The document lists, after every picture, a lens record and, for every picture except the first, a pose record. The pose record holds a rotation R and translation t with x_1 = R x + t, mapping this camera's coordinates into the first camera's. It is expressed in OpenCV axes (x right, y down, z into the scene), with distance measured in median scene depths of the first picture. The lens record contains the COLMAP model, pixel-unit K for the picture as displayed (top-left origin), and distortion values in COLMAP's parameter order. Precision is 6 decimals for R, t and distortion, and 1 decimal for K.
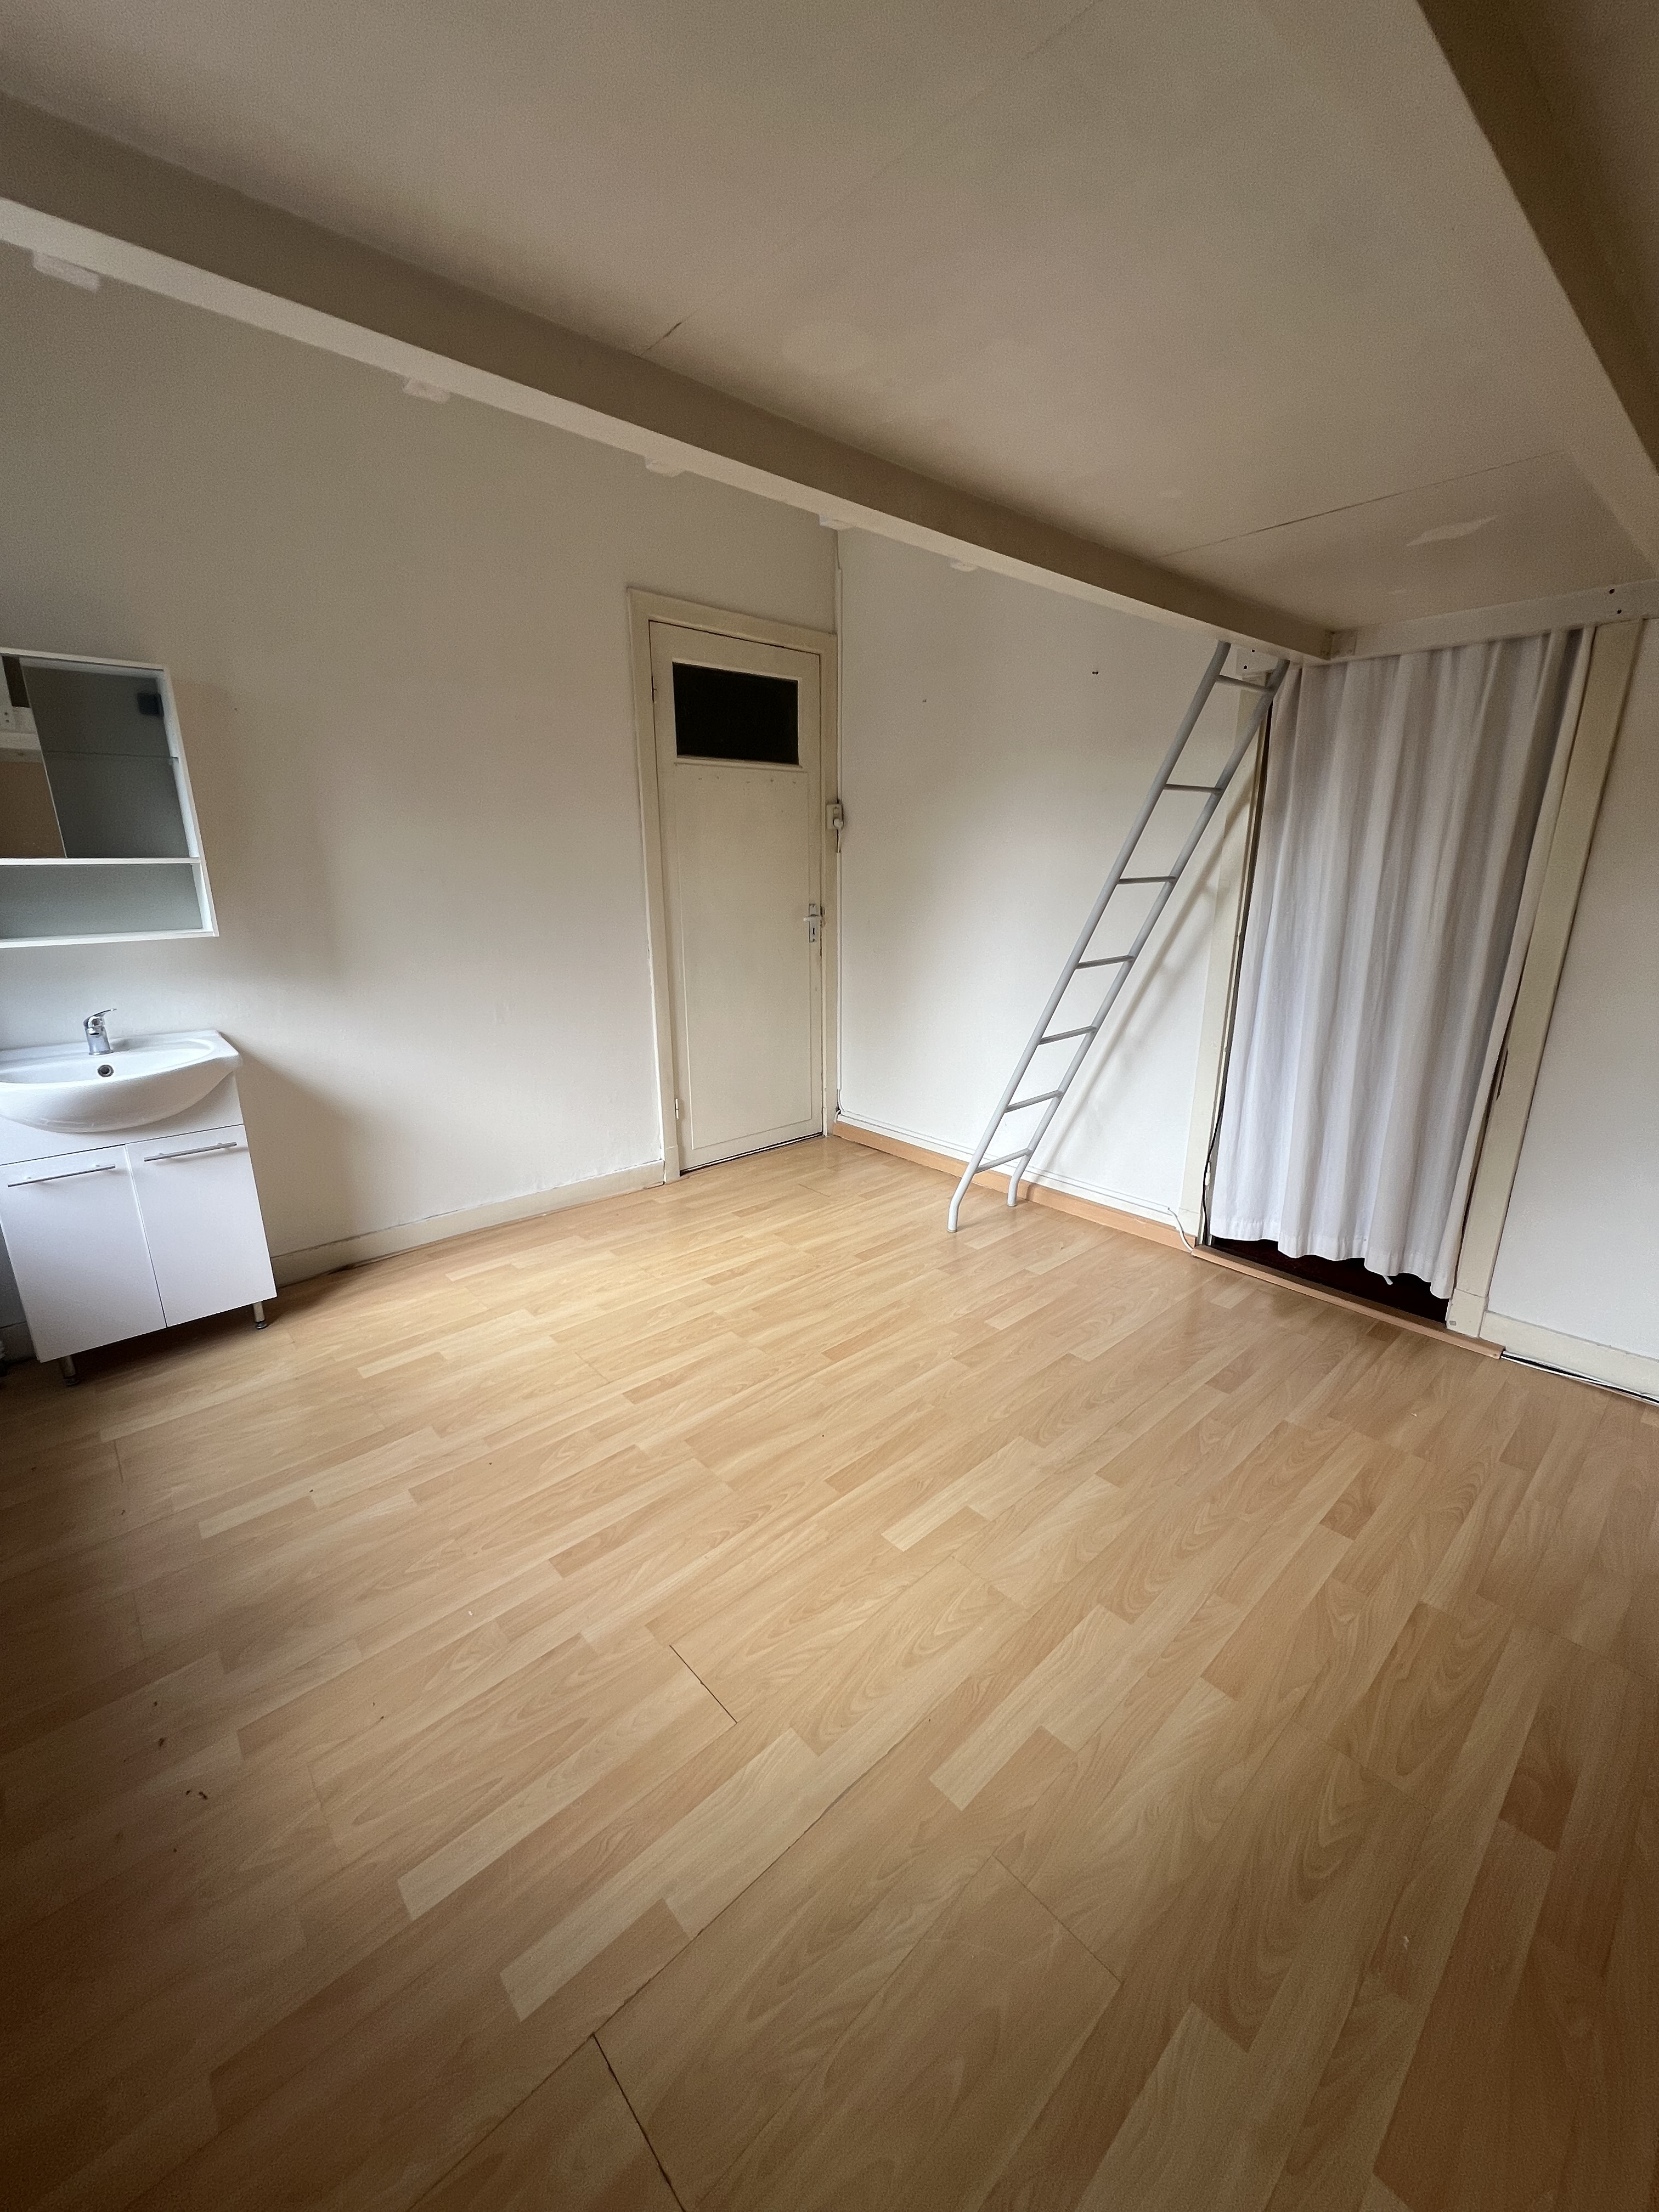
lens RADIAL K [[882.8, 0, 828.5], [0, 882.8, 1113.9], [0, 0, 1]] dist [0.000458, 0.000387]
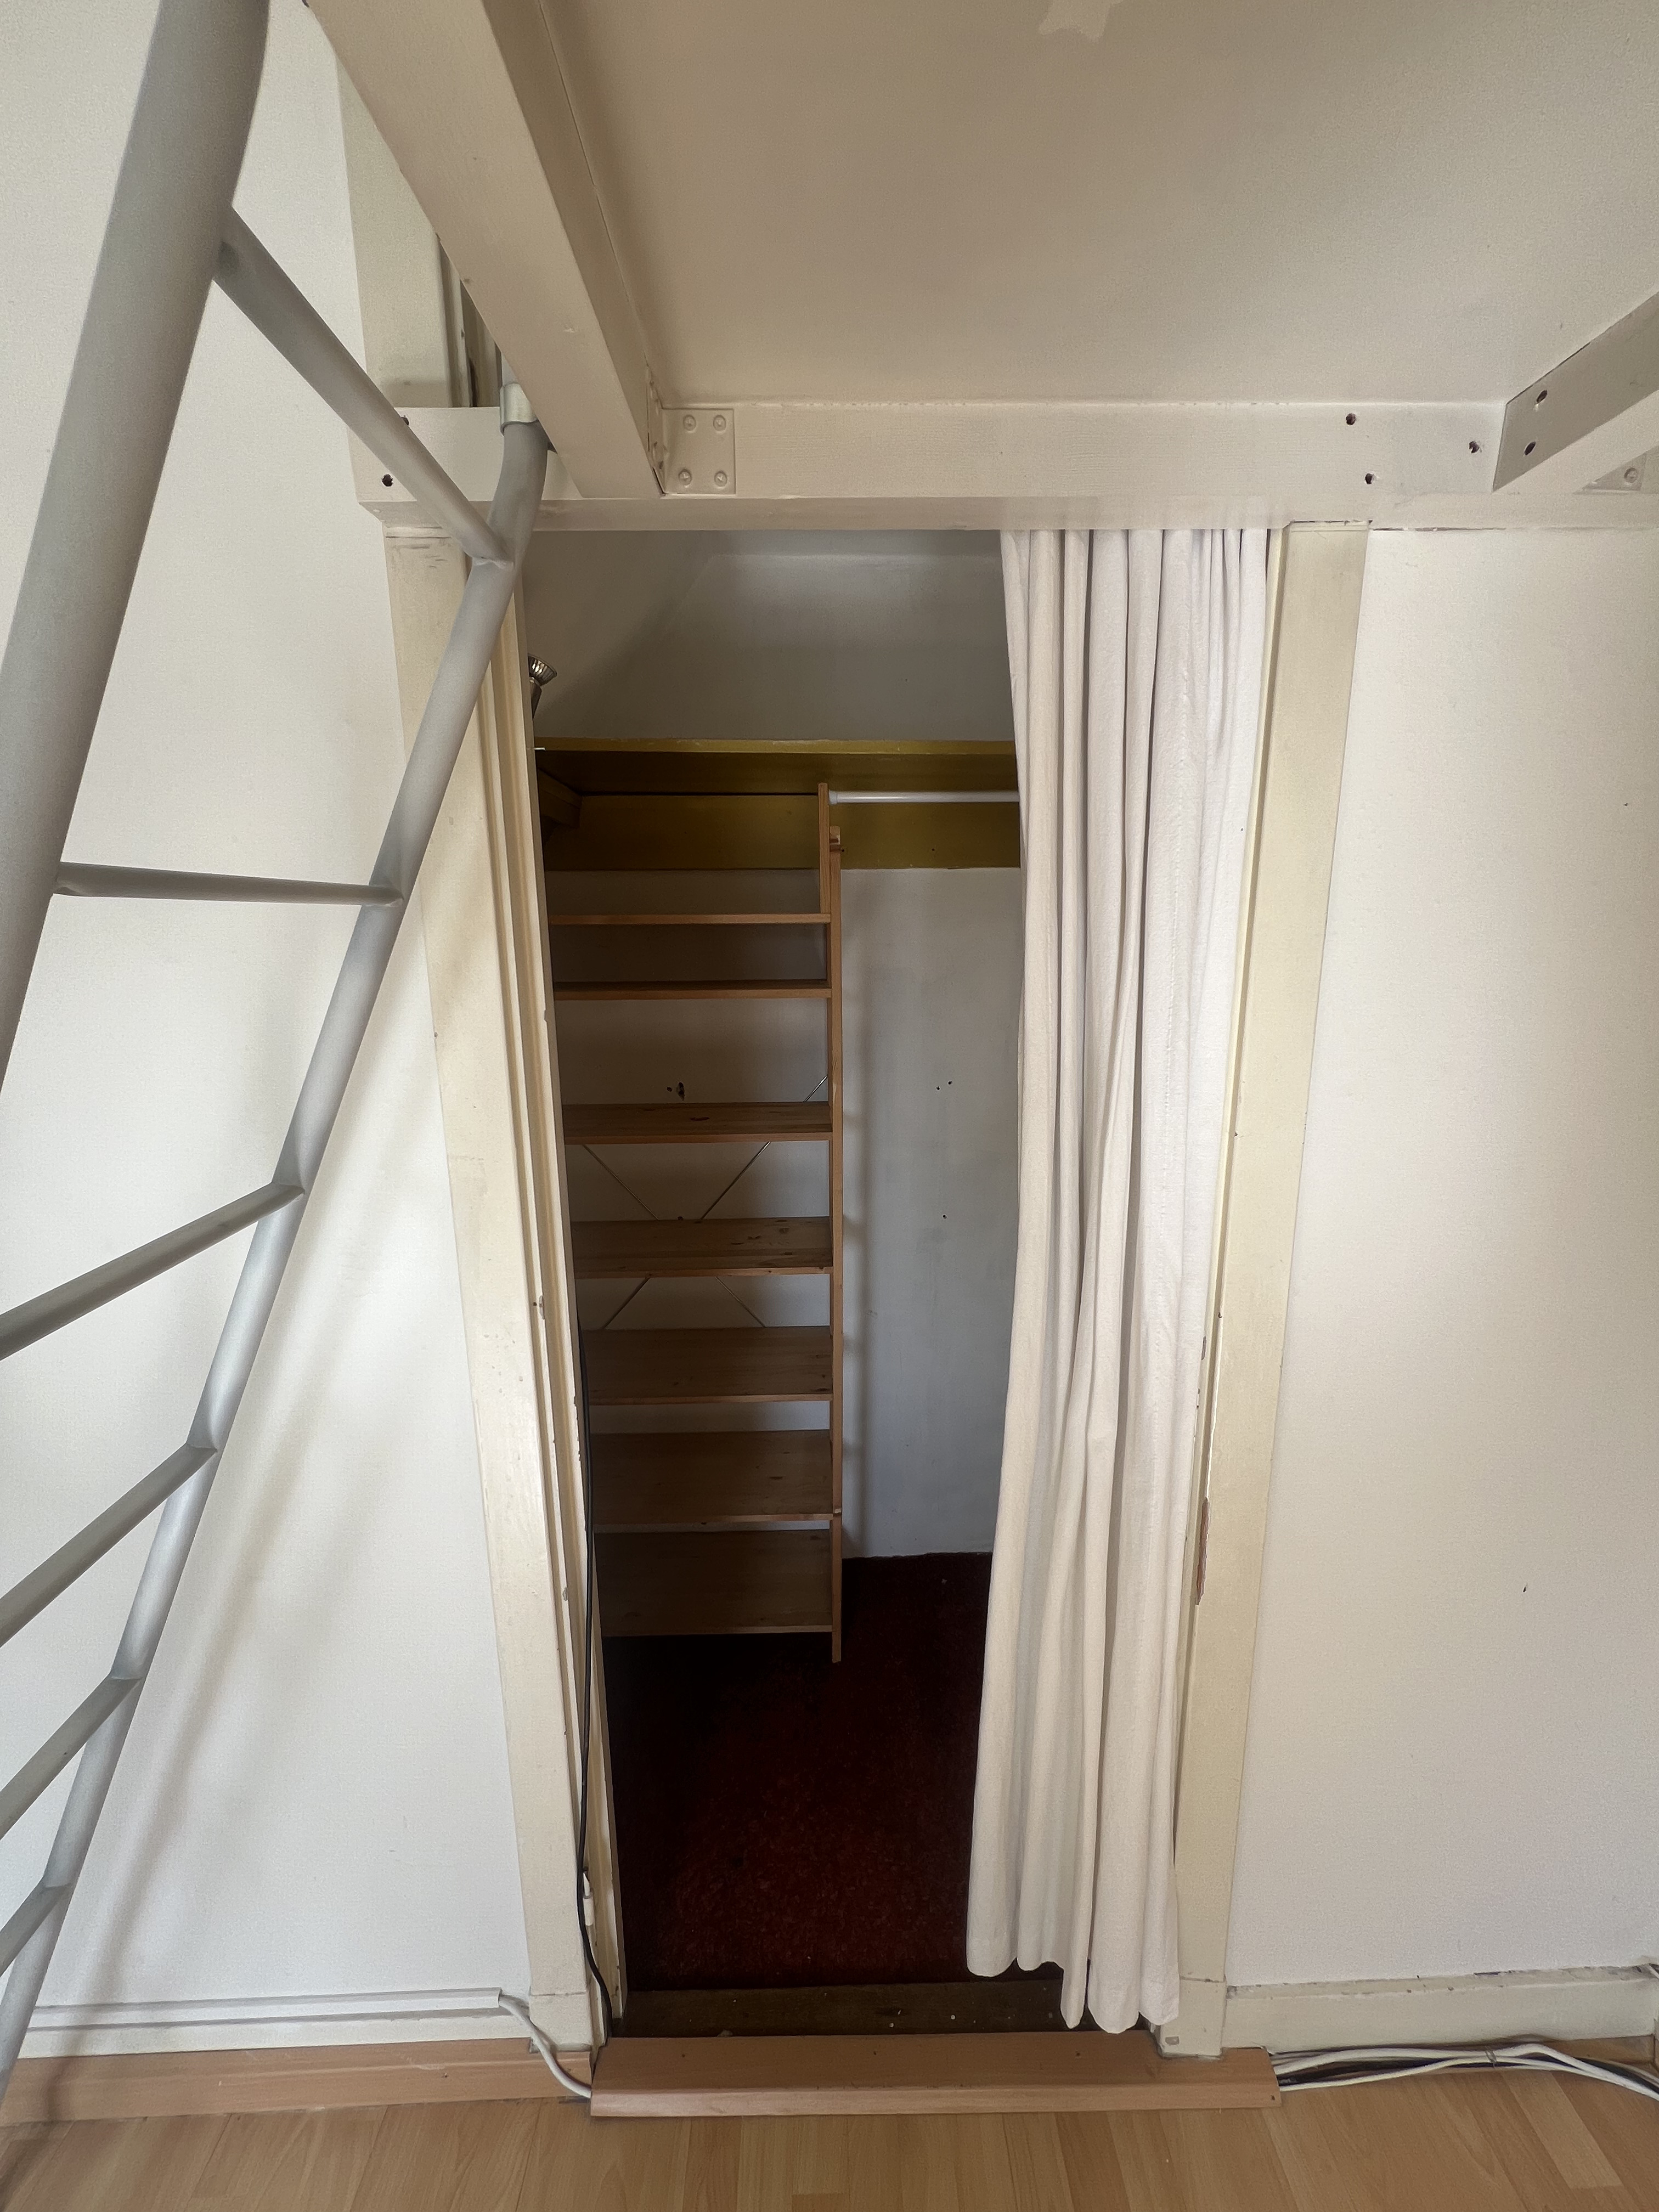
lens RADIAL K [[882.8, 0, 827.2], [0, 882.8, 1108.5], [0, 0, 1]] dist [0.000458, 0.000387]
pose [[0.658936, -0.155034, 0.736049, 0.337781], [0.223545, 0.974680, 0.005171, -0.288598], [-0.718214, 0.161133, 0.676908, 0.767856]]
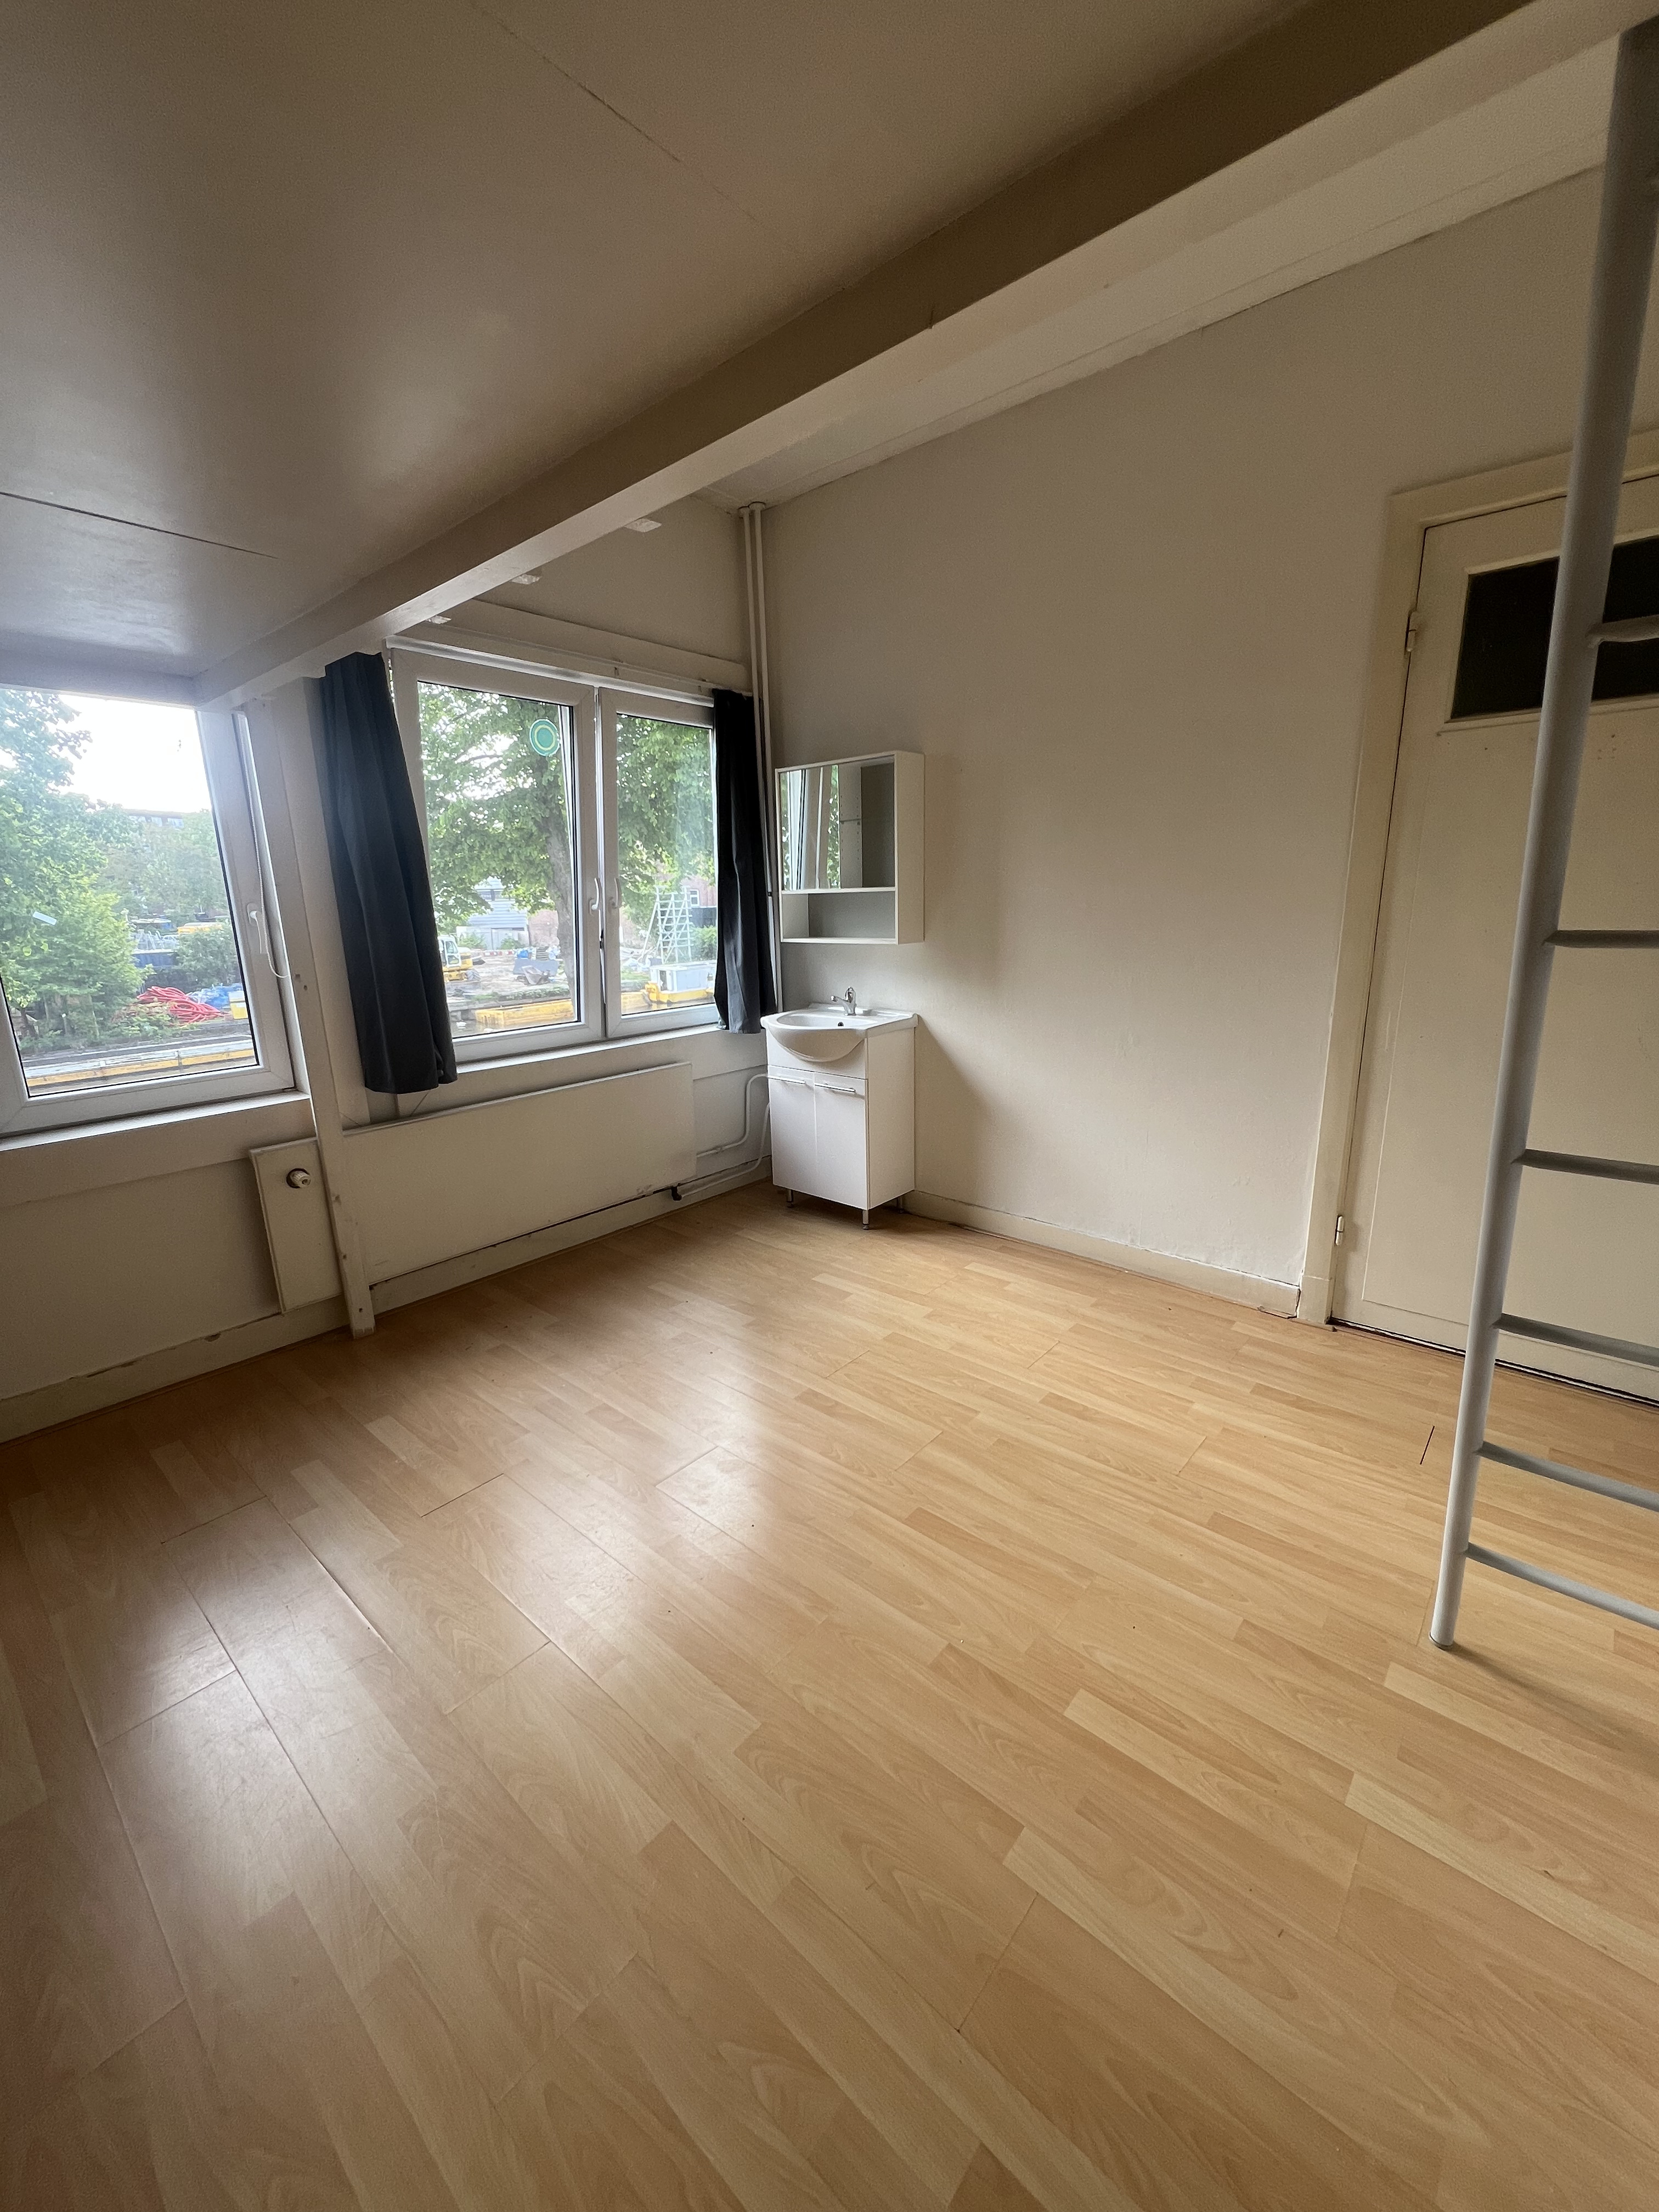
lens RADIAL K [[882.8, 0, 830.8], [0, 882.8, 1114.3], [0, 0, 1]] dist [0.000458, 0.000387]
pose [[0.116958, 0.242035, -0.963193, 0.667149], [-0.256462, 0.944314, 0.206150, -0.206554], [0.959452, 0.222911, 0.172518, 0.717343]]
